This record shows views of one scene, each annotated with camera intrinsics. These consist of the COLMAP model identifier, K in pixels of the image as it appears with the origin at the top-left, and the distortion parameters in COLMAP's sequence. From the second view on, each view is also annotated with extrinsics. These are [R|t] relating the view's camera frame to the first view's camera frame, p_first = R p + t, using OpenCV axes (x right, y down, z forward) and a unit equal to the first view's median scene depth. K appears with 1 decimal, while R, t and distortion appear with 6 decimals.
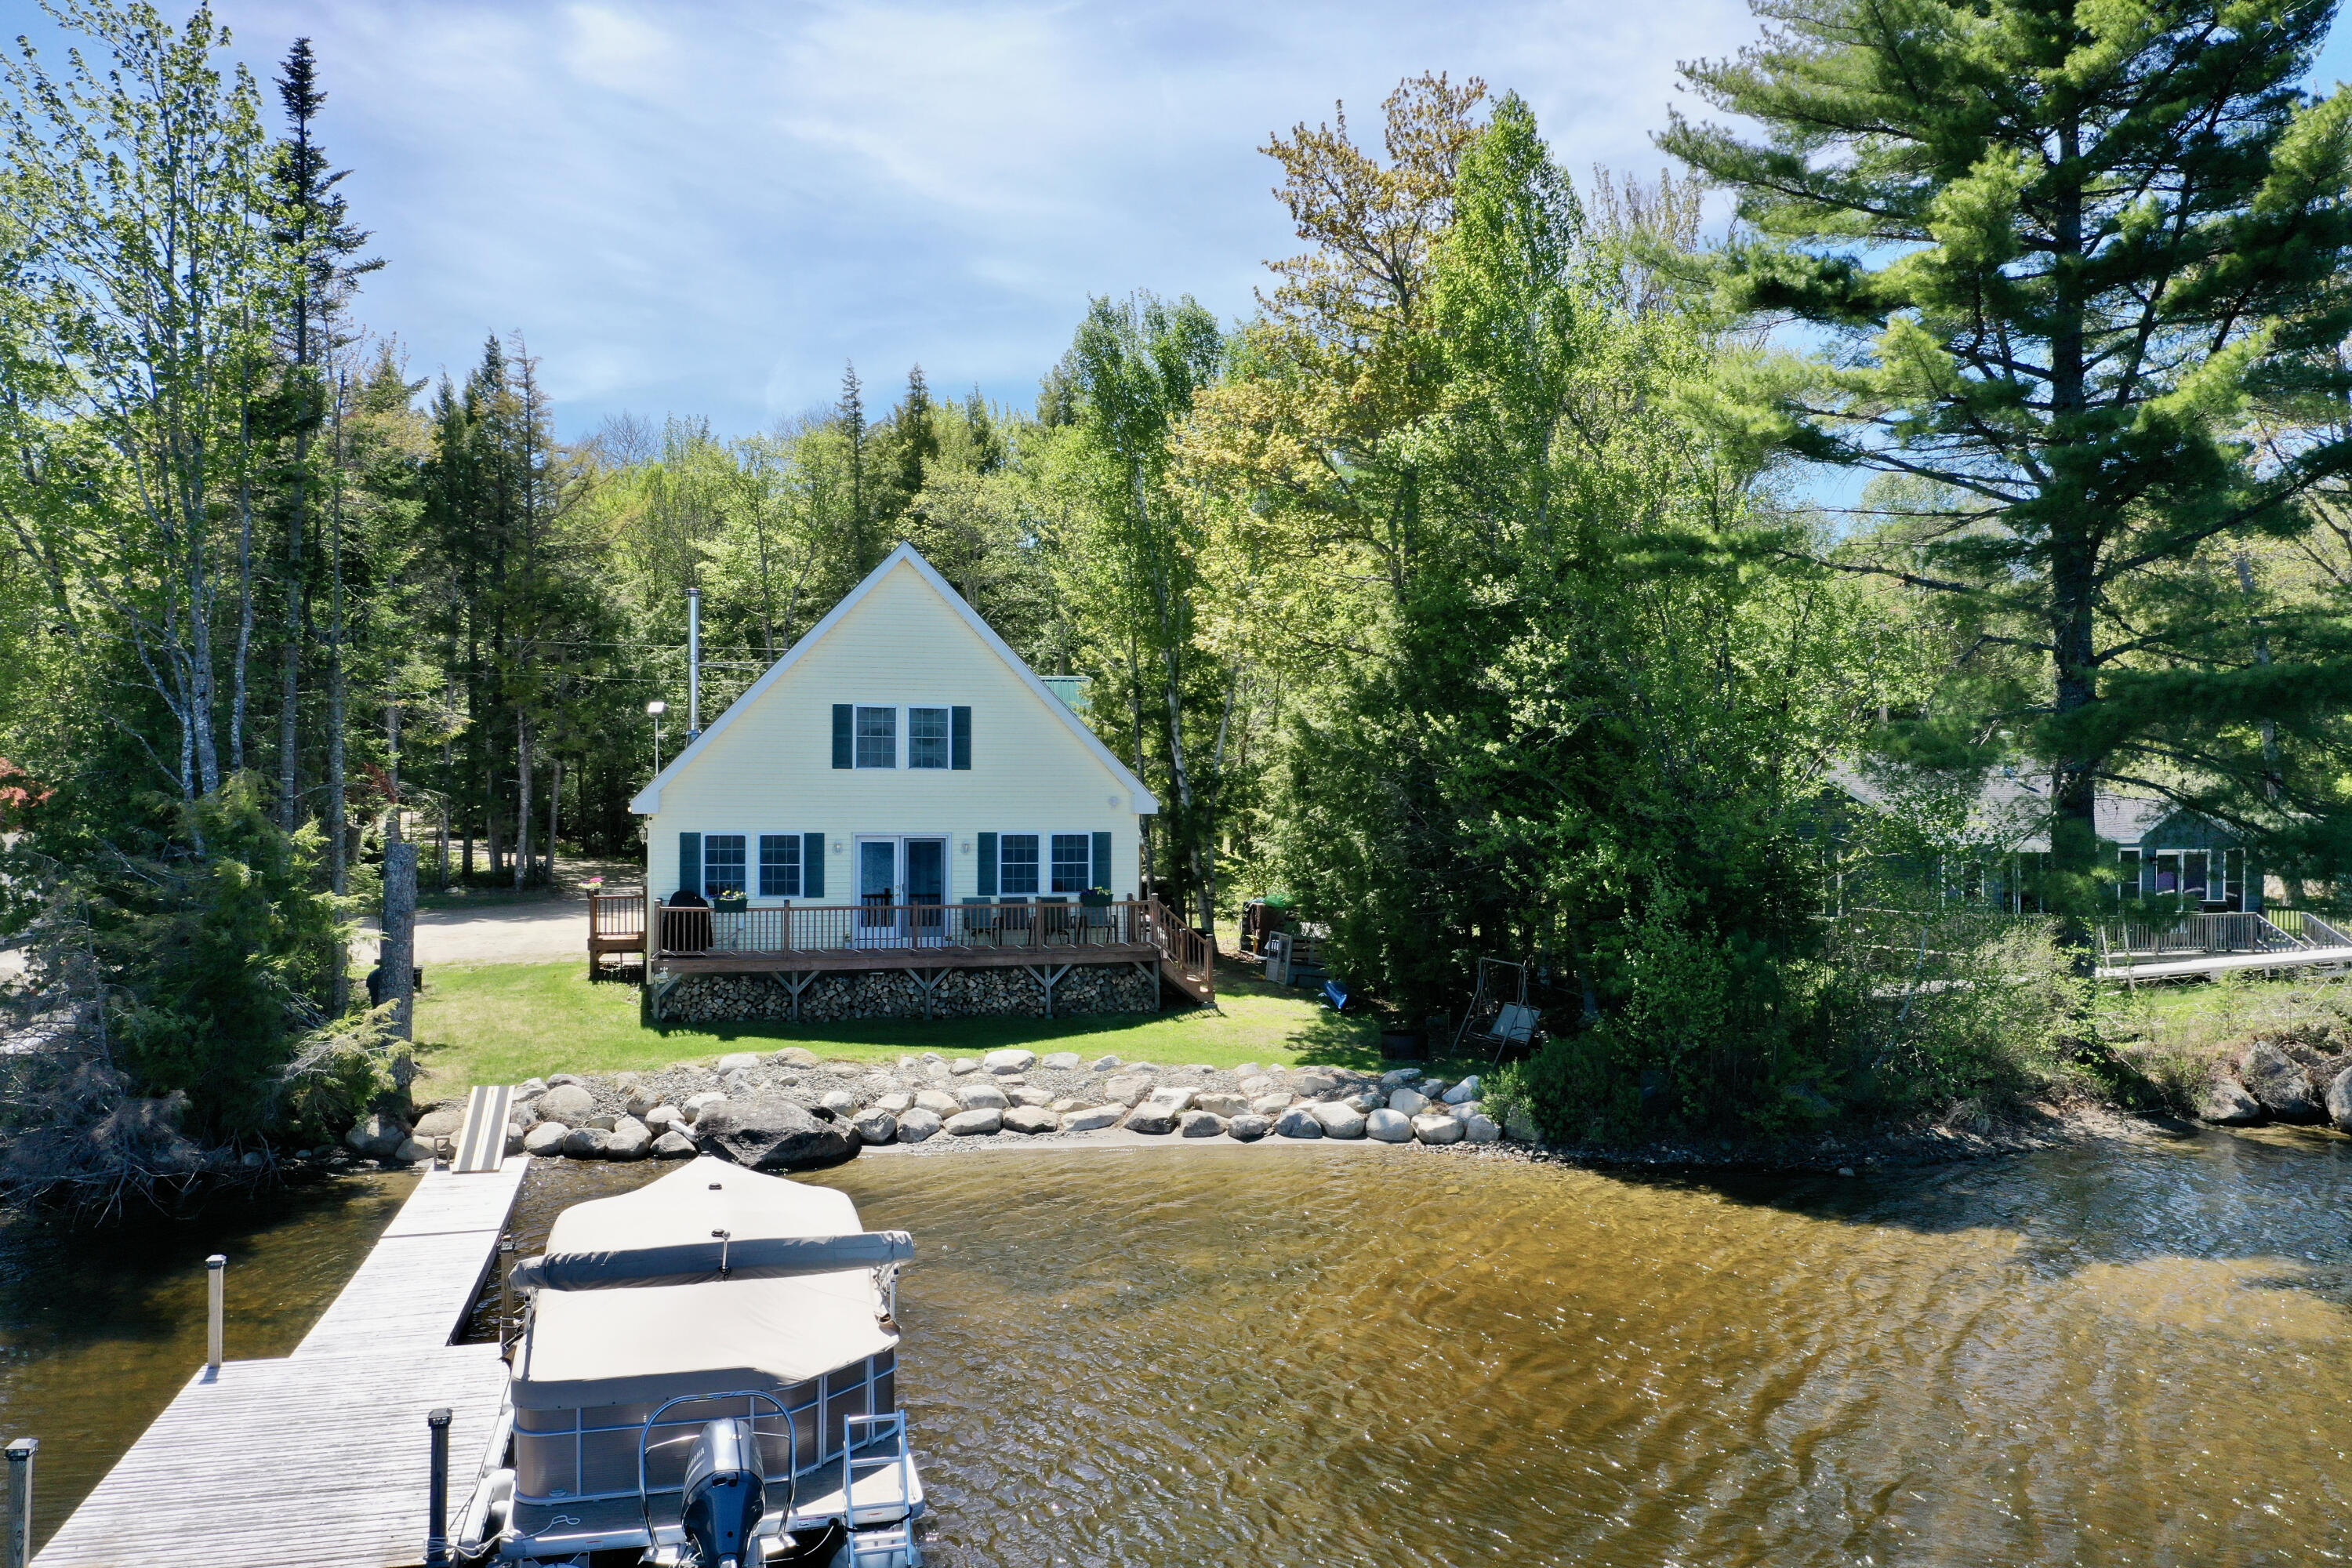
lens RADIAL K [[1886.4, 0, 1176.0], [0, 1886.4, 784.0], [0, 0, 1]] dist [0.024492, 0.000934]
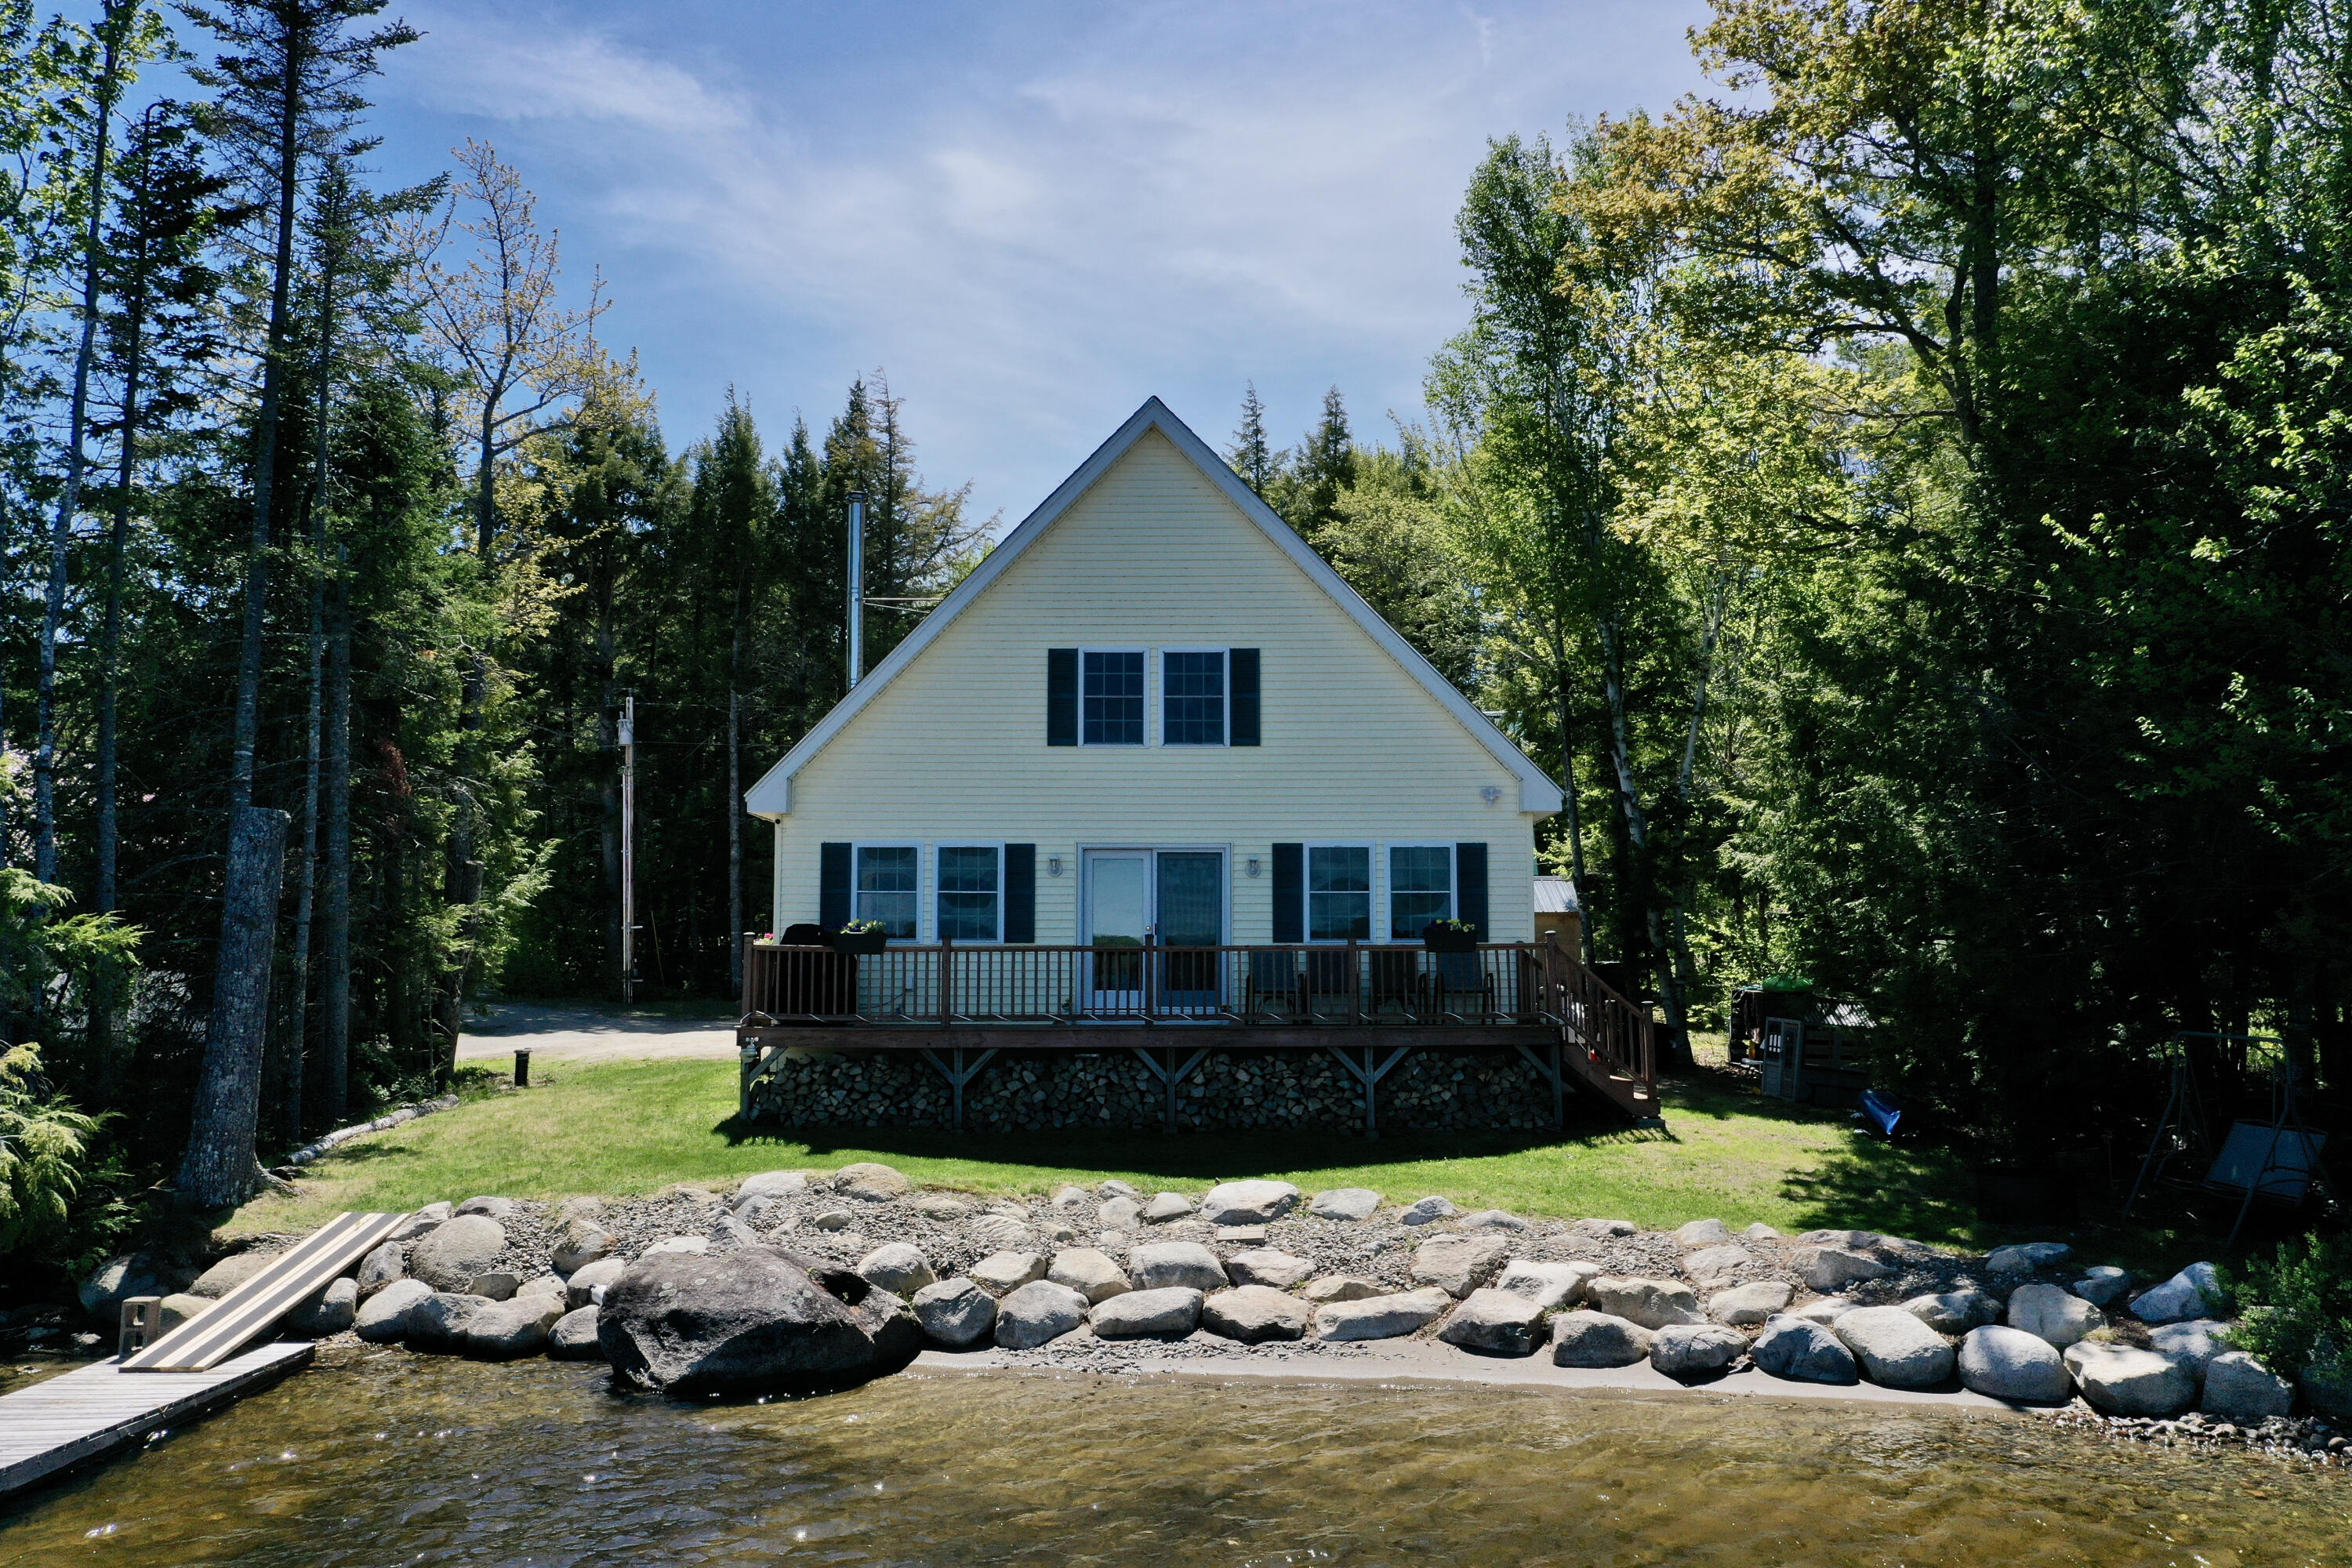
lens RADIAL K [[1886.4, 0, 1176.0], [0, 1886.4, 784.0], [0, 0, 1]] dist [0.024492, 0.000934]
pose [[0.963475, -0.027848, -0.266347, 0.037988], [0.004932, 0.996255, -0.086322, 0.067646], [0.267754, 0.081855, 0.960004, 0.421084]]
